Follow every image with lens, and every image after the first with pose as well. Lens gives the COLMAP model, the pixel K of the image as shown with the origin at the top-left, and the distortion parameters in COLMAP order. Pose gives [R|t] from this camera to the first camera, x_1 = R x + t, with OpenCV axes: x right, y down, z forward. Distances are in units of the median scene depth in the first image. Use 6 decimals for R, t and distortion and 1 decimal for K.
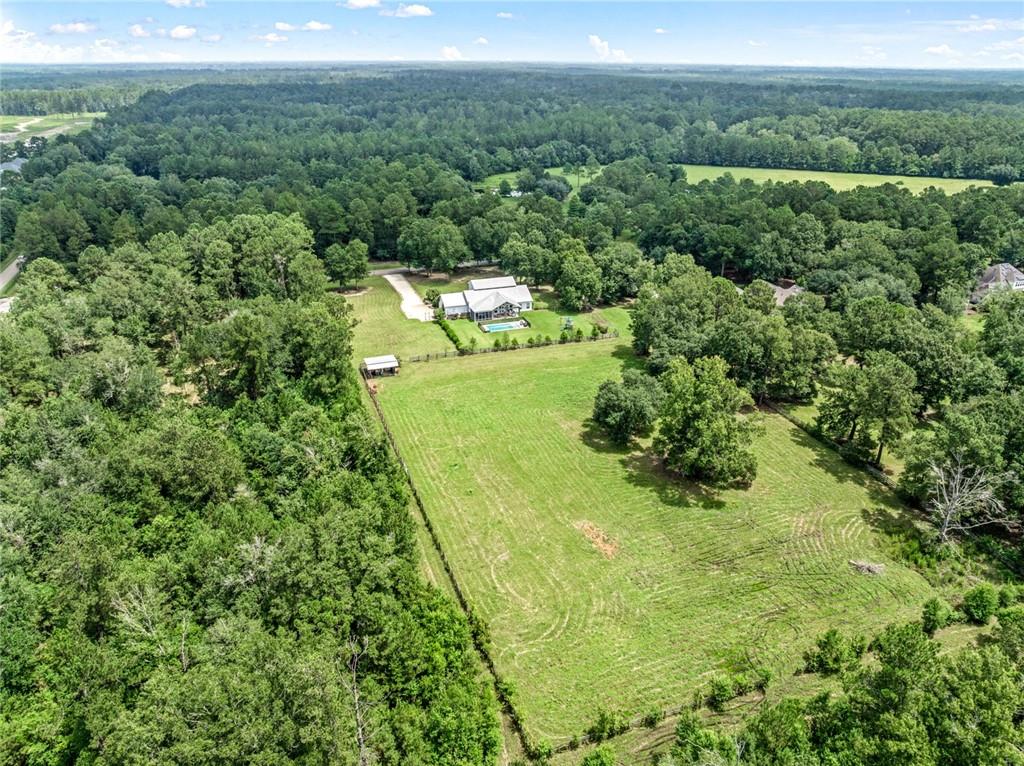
lens RADIAL K [[720.6, 0, 513.2], [0, 720.6, 378.9], [0, 0, 1]] dist [-0.062394, 0.037424]
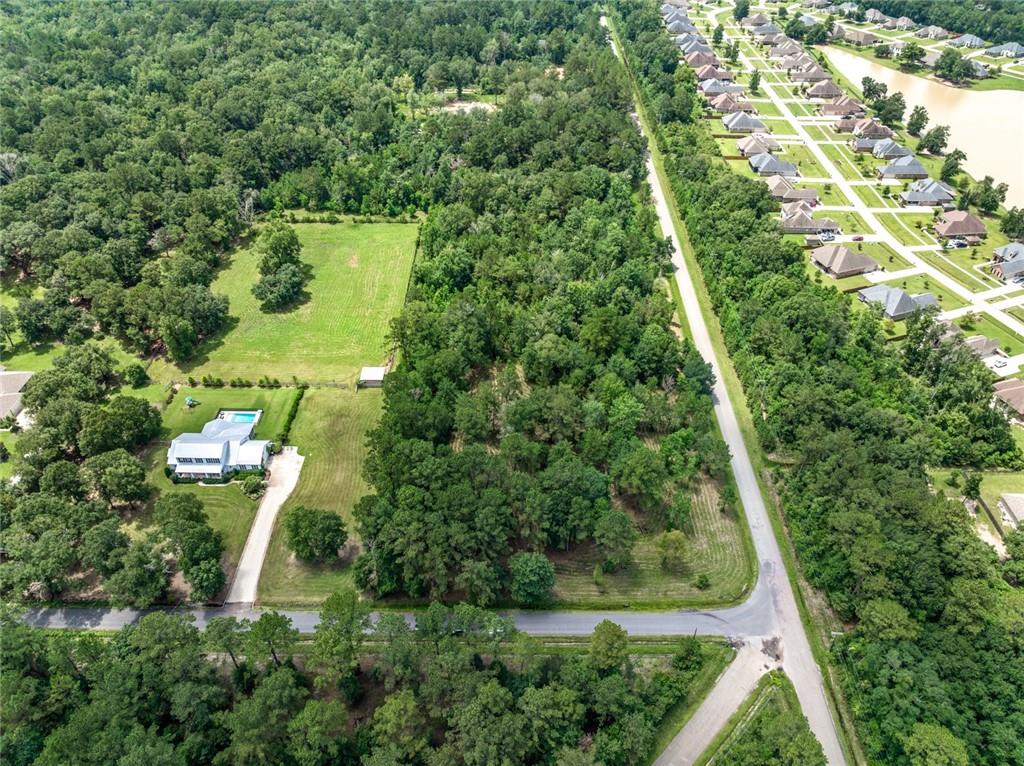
lens RADIAL K [[720.6, 0, 513.2], [0, 720.6, 378.9], [0, 0, 1]] dist [-0.062394, 0.037424]
pose [[-0.937588, -0.223873, 0.266099, -0.632446], [0.136501, 0.466861, 0.873733, -0.925371], [-0.319837, 0.855524, -0.407164, 1.182980]]
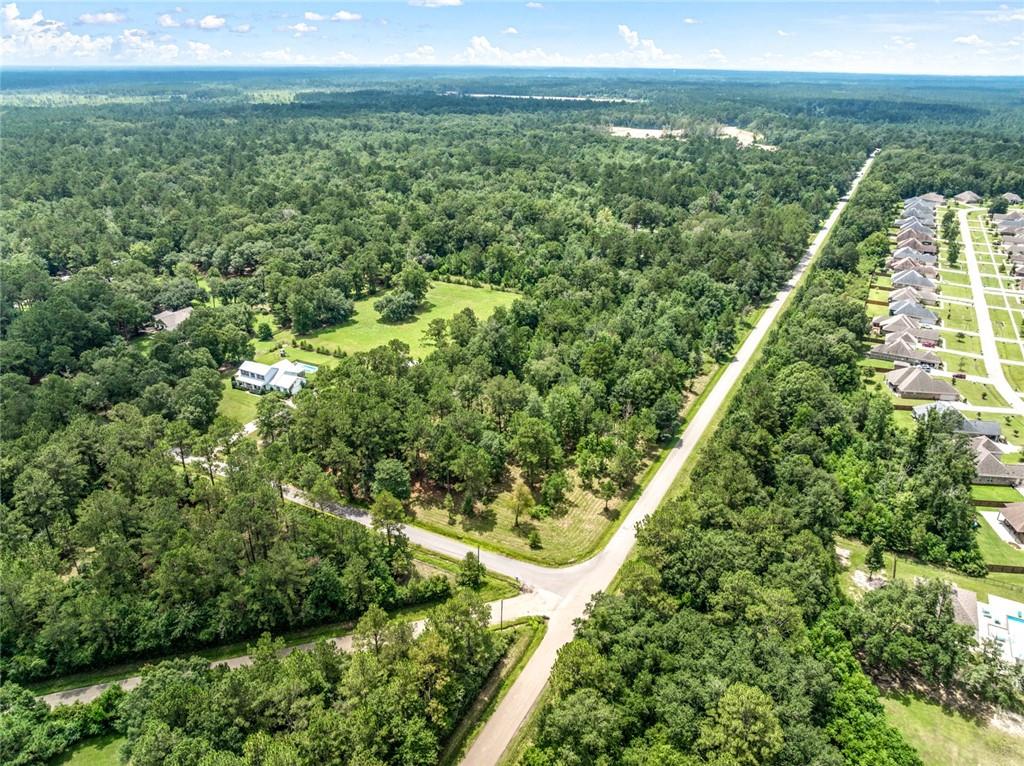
lens RADIAL K [[720.6, 0, 513.2], [0, 720.6, 378.9], [0, 0, 1]] dist [-0.062394, 0.037424]
pose [[-0.675140, -0.308243, 0.670203, -1.152584], [0.287698, 0.726555, 0.623978, -0.759825], [-0.679276, 0.614088, -0.401845, 1.221362]]
